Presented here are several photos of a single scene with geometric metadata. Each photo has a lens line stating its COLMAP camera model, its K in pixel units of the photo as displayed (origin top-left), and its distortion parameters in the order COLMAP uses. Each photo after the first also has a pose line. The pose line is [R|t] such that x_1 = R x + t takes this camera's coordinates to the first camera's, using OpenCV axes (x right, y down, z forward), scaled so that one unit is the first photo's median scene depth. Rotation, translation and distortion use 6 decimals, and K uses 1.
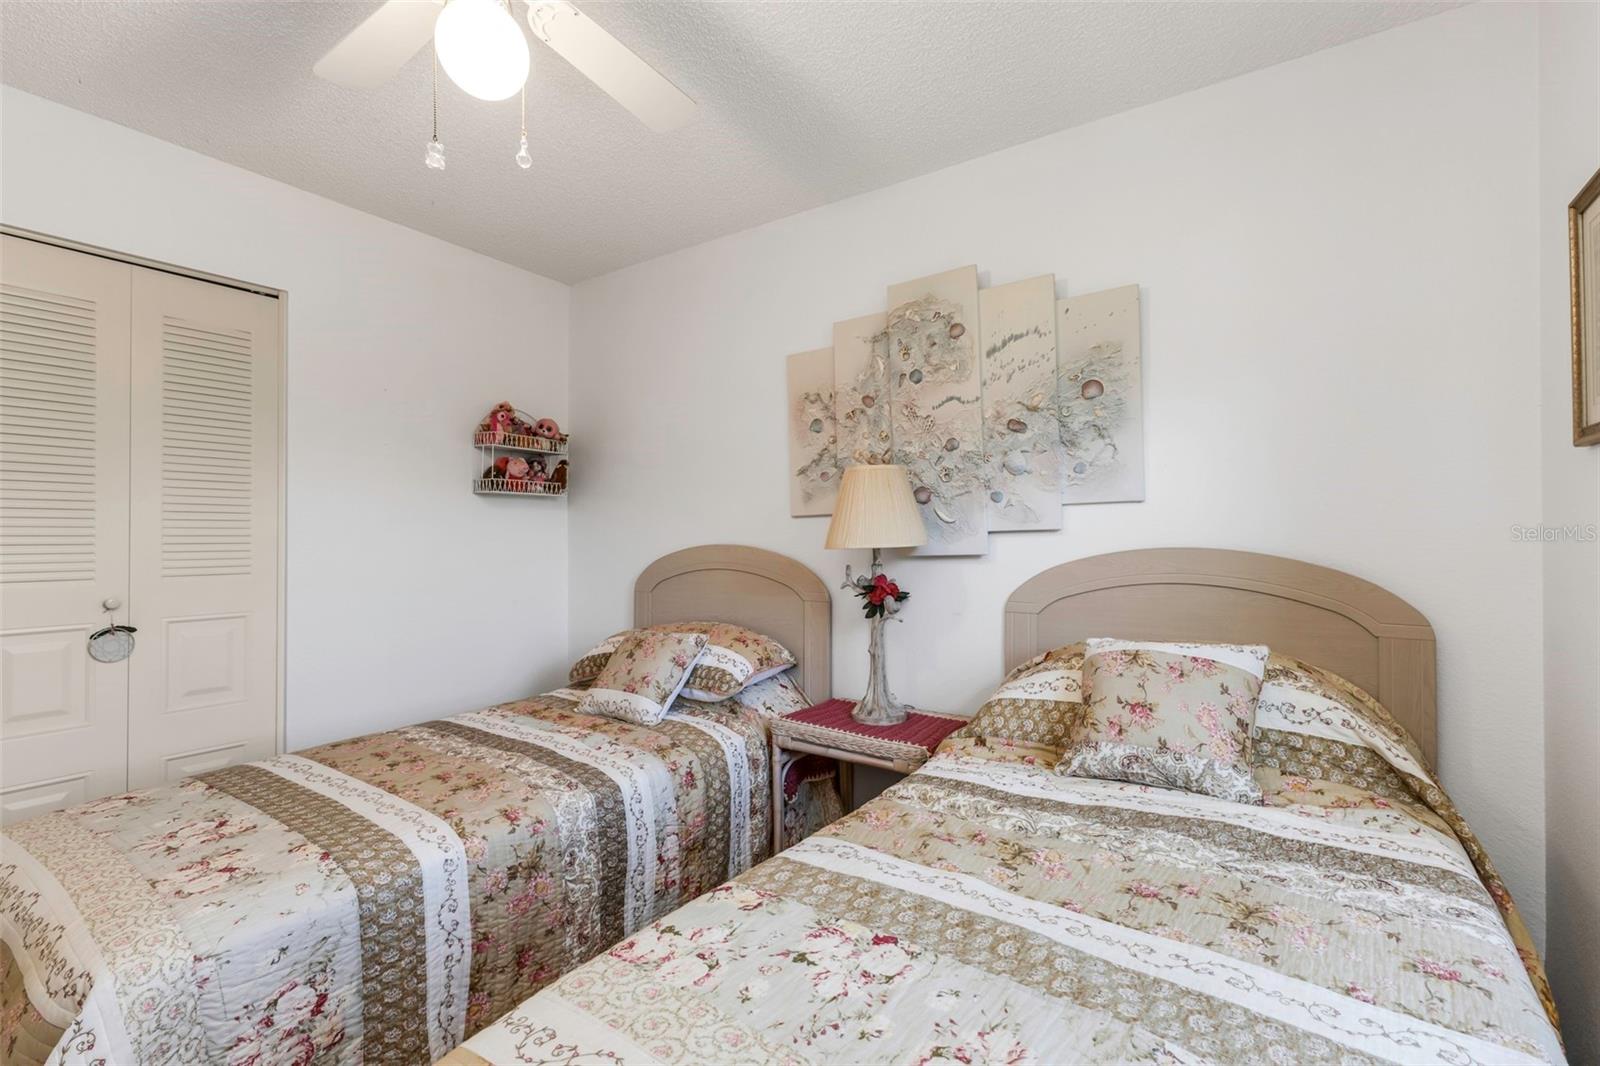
lens RADIAL K [[720.6, 0, 810.3], [0, 720.6, 530.0], [0, 0, 1]] dist [0.009277, -0.000225]
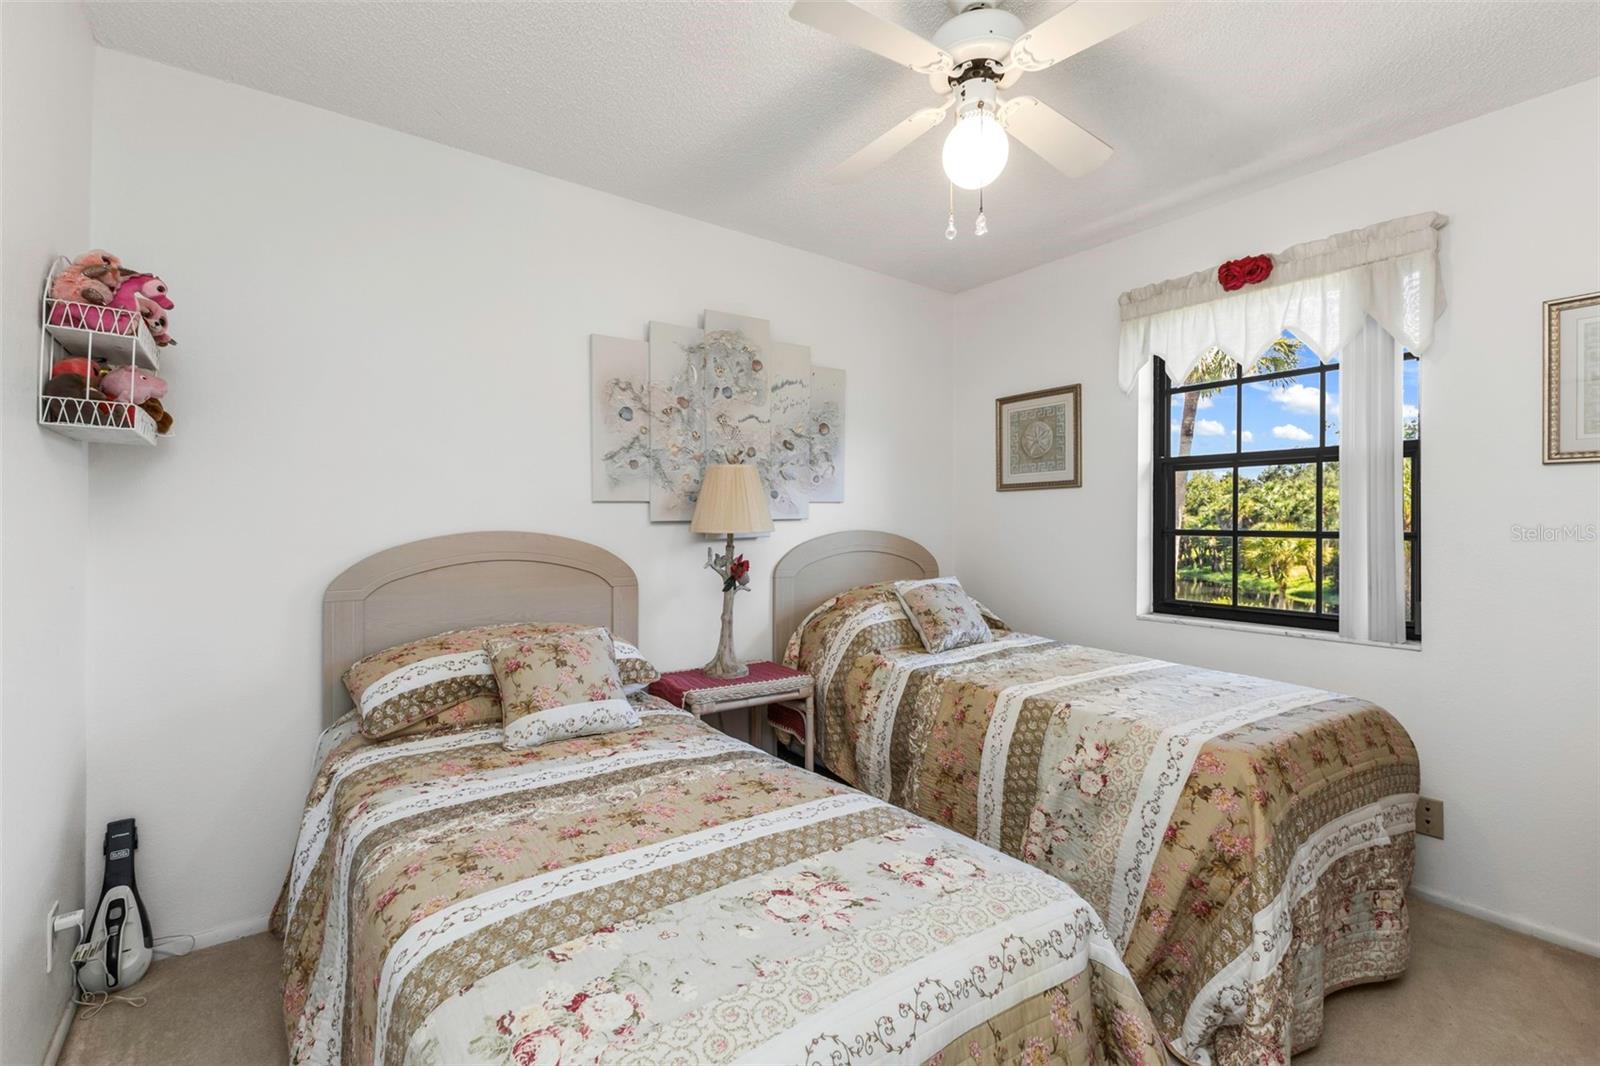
lens RADIAL K [[749.2, 0, 804.5], [0, 749.2, 526.1], [0, 0, 1]] dist [-0.002002, -0.000188]
pose [[0.301434, -0.002063, 0.953485, -1.089491], [-0.016892, 0.999829, 0.007503, 0.002812], [-0.953338, -0.018368, 0.301347, 0.513832]]
